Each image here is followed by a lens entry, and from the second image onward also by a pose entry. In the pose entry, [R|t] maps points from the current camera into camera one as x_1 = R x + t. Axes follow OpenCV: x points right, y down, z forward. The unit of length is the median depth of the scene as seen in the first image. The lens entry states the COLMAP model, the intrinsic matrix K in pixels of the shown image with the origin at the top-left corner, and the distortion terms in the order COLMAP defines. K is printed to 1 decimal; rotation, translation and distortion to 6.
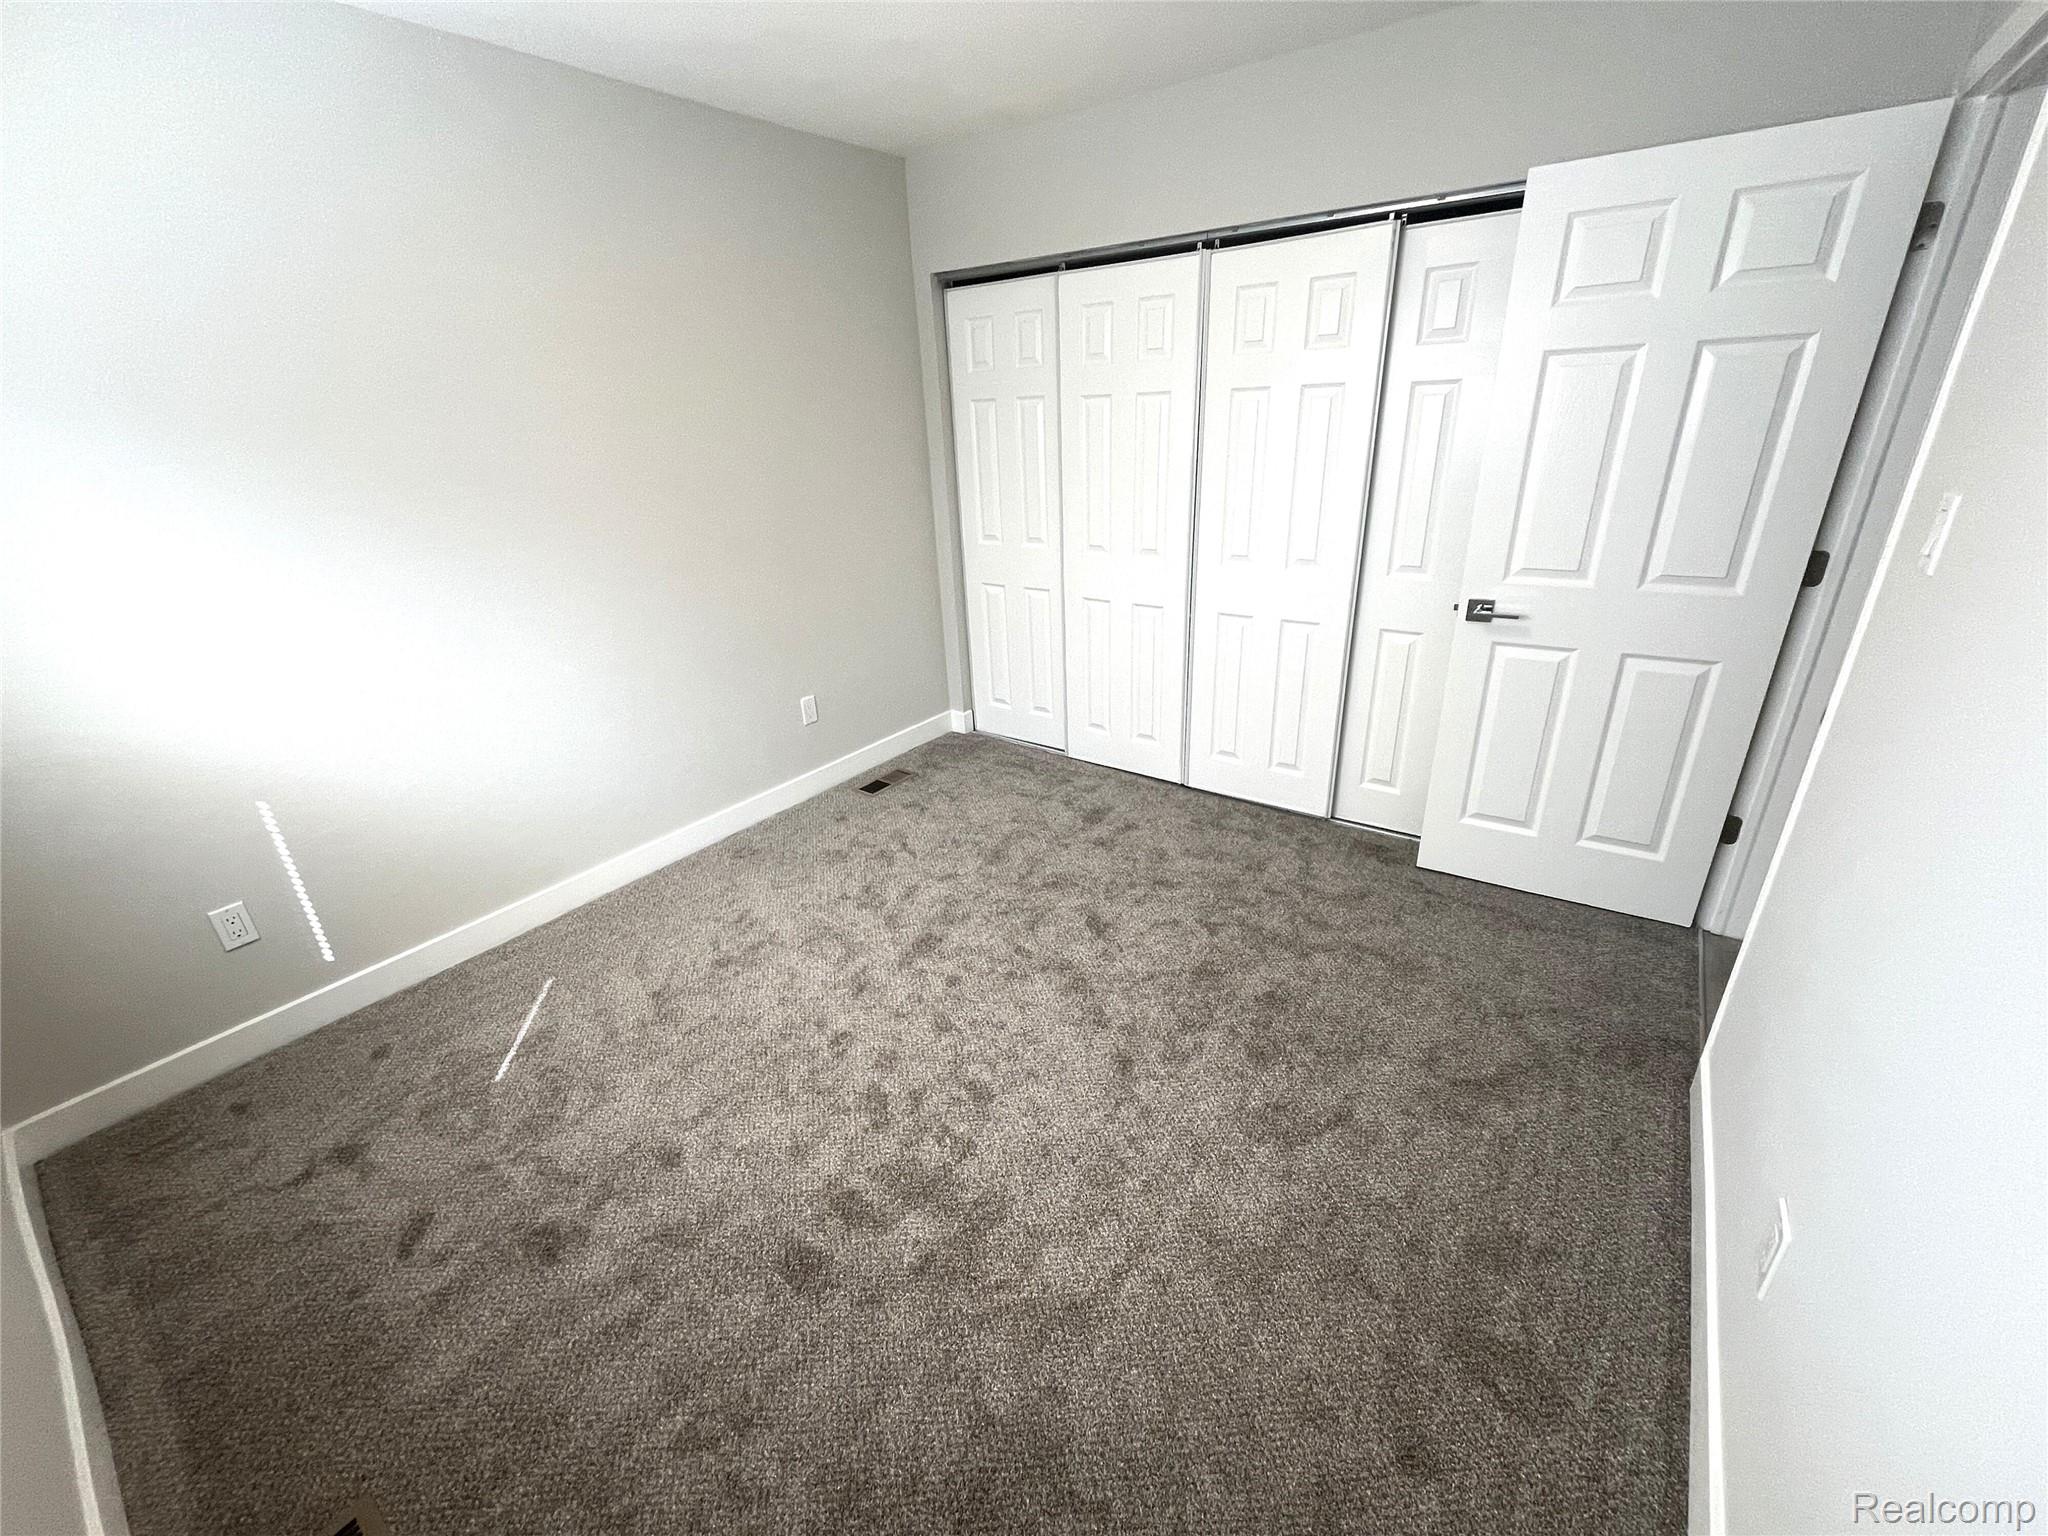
lens RADIAL K [[823.4, 0, 1024.0], [0, 823.4, 768.0], [0, 0, 1]] dist [-0.001137, -0.000151]
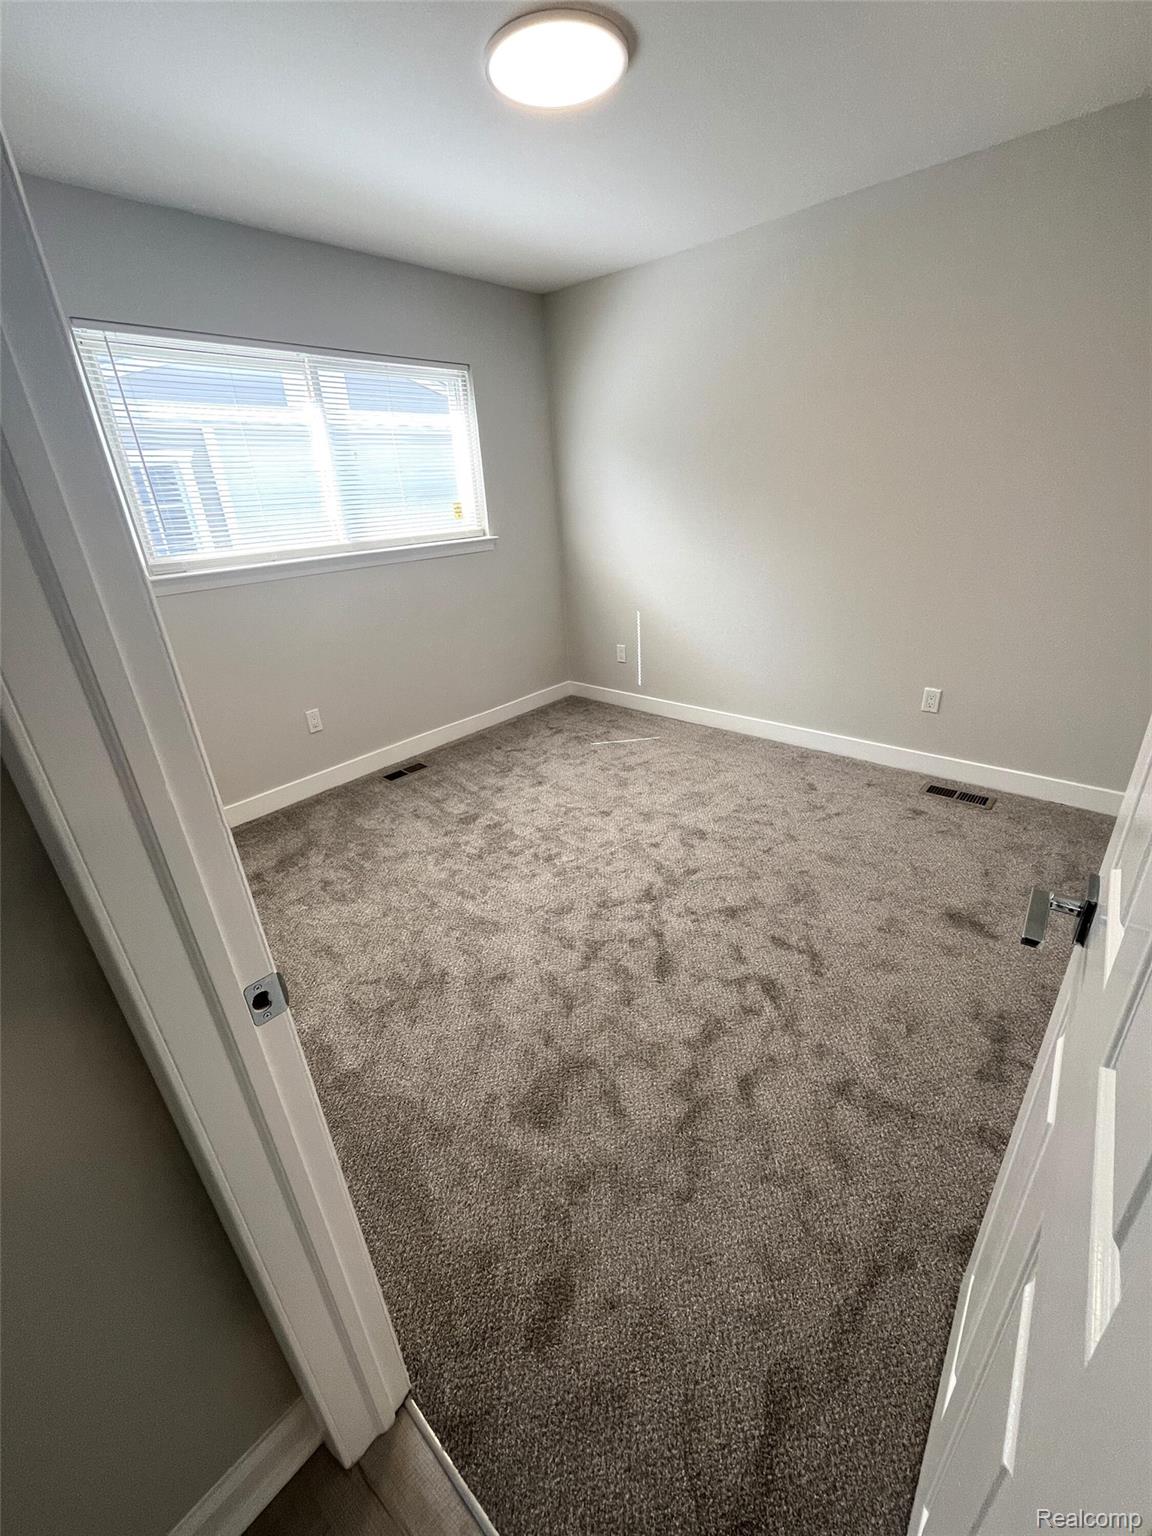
lens RADIAL K [[626.0, 0, 576.0], [0, 626.0, 768.0], [0, 0, 1]] dist [-0.000084, -0.000030]
pose [[-0.092032, 0.451448, -0.887539, 0.801106], [-0.340267, 0.823408, 0.454111, -0.294975], [0.935814, 0.343793, 0.077833, 0.676804]]
